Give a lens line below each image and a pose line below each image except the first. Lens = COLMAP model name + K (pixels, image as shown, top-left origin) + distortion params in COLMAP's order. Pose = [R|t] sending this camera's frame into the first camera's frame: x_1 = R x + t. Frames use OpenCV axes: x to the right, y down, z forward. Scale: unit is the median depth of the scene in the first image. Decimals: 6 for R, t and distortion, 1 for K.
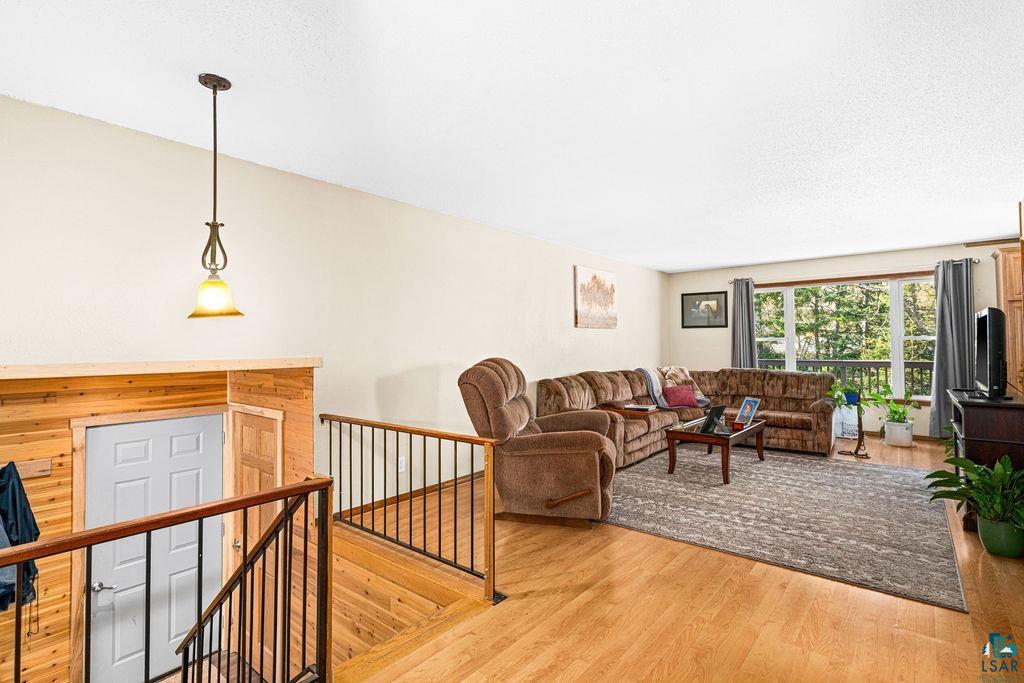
lens RADIAL K [[486.9, 0, 512.3], [0, 486.9, 336.1], [0, 0, 1]] dist [-0.001909, 0.000379]
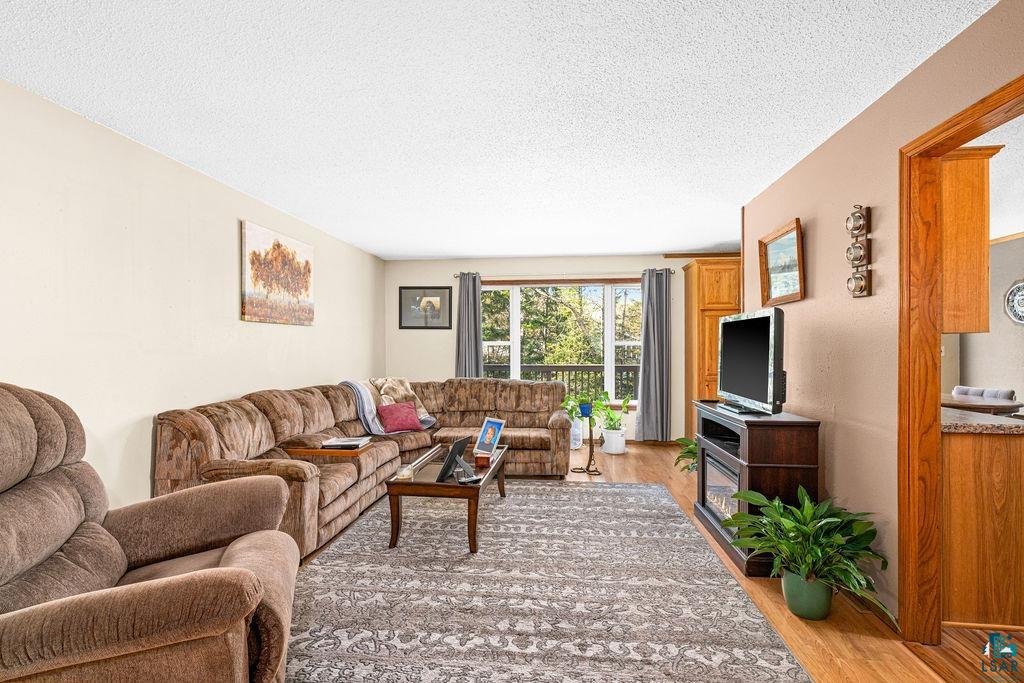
lens RADIAL K [[490.2, 0, 512.0], [0, 490.2, 341.5], [0, 0, 1]] dist [0.002927, 0.000457]
pose [[0.833316, 0.013292, 0.552637, 0.079373], [-0.015619, 0.999878, -0.000496, 0.004149], [-0.552576, -0.008218, 0.833422, 0.317724]]
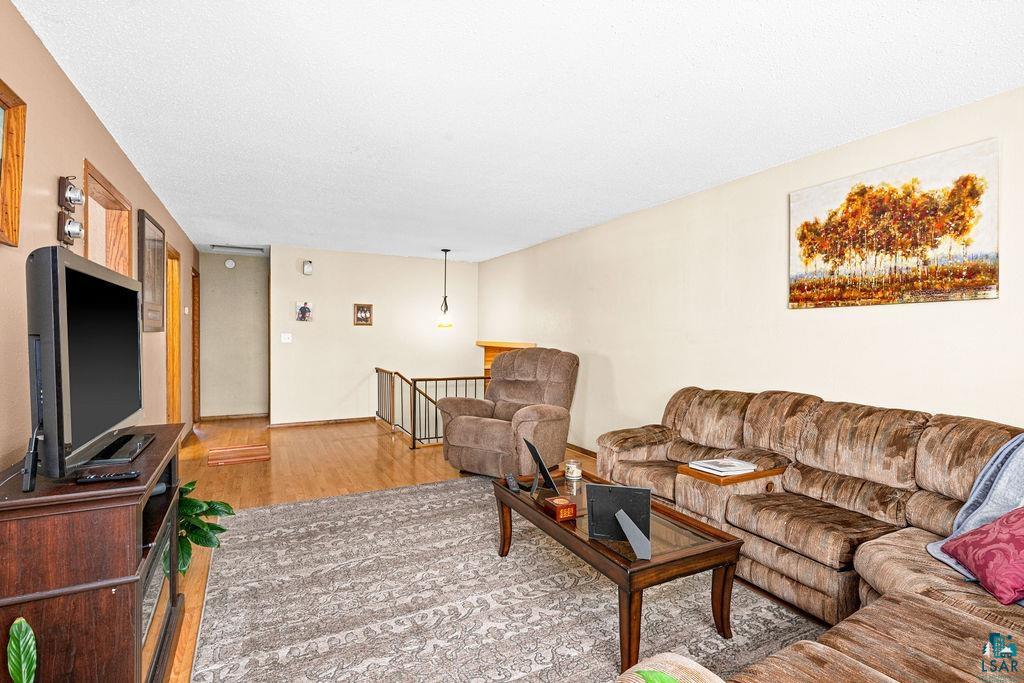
lens RADIAL K [[485.6, 0, 510.0], [0, 485.6, 343.5], [0, 0, 1]] dist [0.000683, 0.001008]
pose [[-0.384891, 0.018171, -0.922783, 0.824557], [0.010415, 0.999828, 0.015344, 0.010172], [0.922903, -0.003705, -0.385014, 1.010474]]
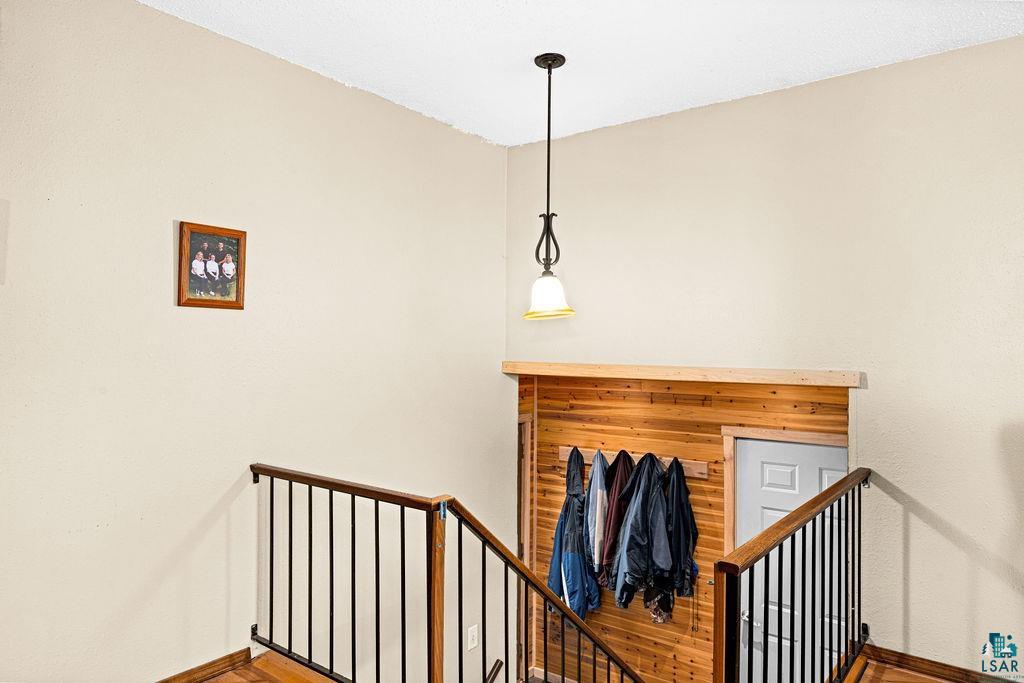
lens RADIAL K [[673.9, 0, 512.0], [0, 673.9, 341.5], [0, 0, 1]] dist [0.000961, 0.000380]
pose [[0.029401, -0.005930, -0.999550, 0.257226], [0.008335, 0.999949, -0.005687, 0.005542], [0.999533, -0.008164, 0.029449, 0.349329]]
